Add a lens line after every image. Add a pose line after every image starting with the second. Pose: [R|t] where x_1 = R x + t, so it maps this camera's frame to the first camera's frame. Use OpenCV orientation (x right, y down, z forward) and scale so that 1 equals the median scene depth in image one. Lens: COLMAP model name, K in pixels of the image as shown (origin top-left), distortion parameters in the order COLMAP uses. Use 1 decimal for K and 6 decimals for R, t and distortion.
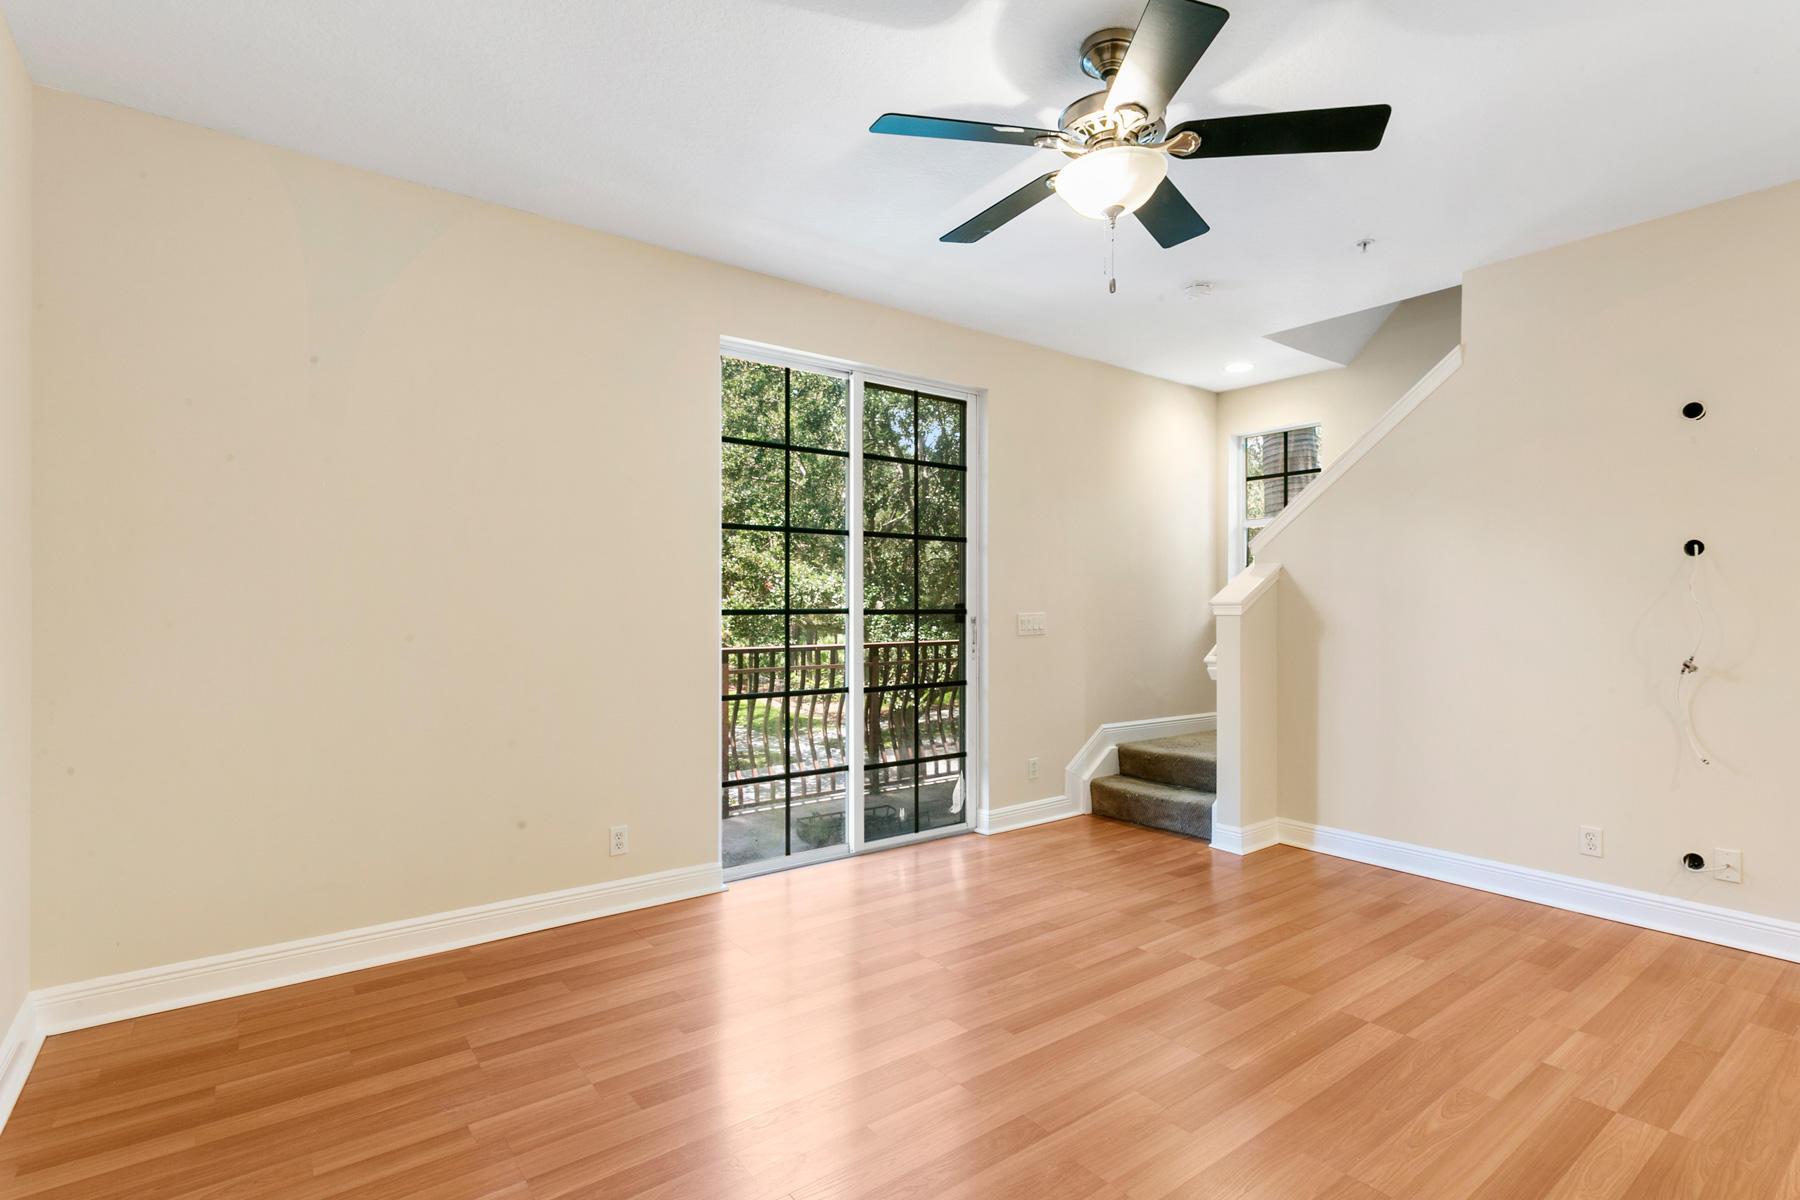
lens RADIAL K [[870.9, 0, 897.1], [0, 870.9, 604.8], [0, 0, 1]] dist [0.004332, 0.000436]
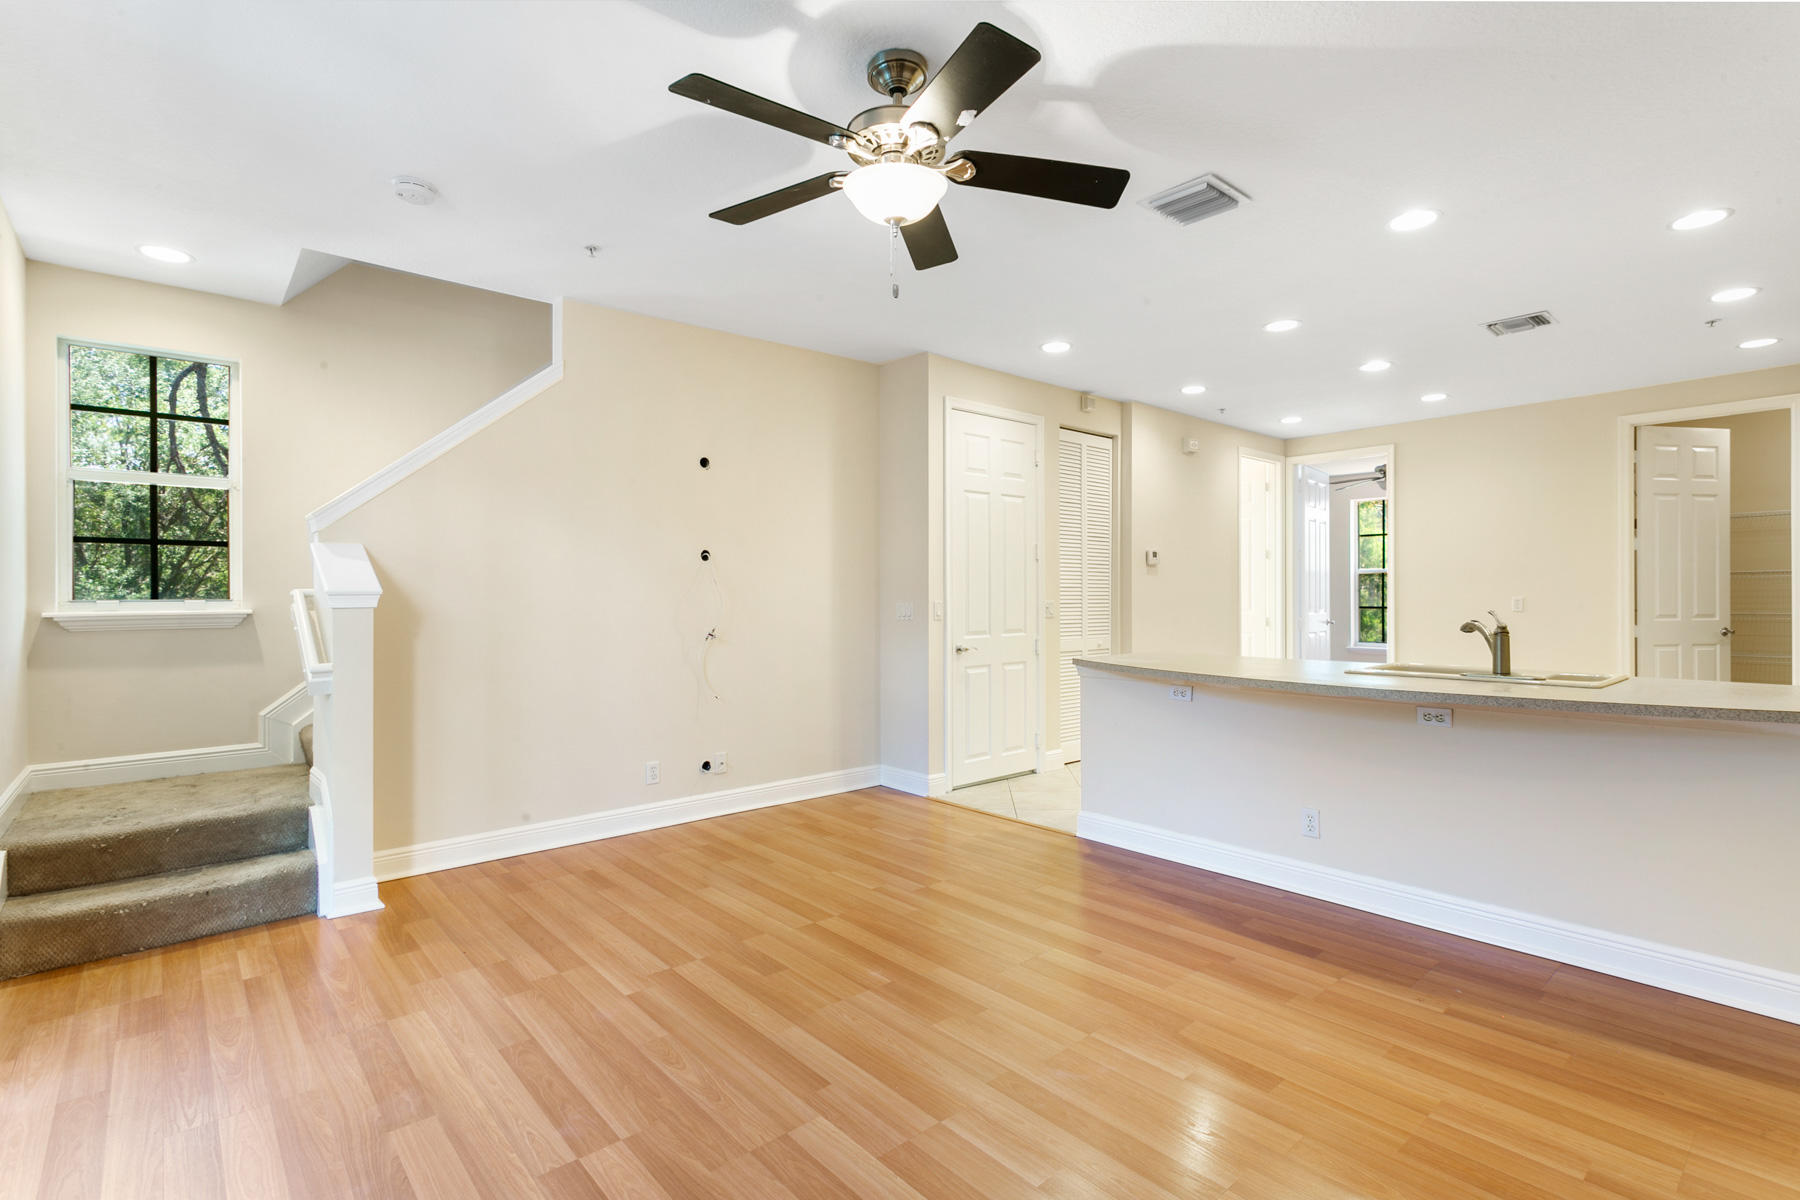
lens RADIAL K [[870.9, 0, 896.5], [0, 870.9, 587.6], [0, 0, 1]] dist [0.004332, 0.000436]
pose [[-0.086862, 0.009394, 0.996176, -0.534630], [0.002817, 0.999954, -0.009184, 0.003649], [-0.996216, 0.002009, -0.086885, 0.723737]]
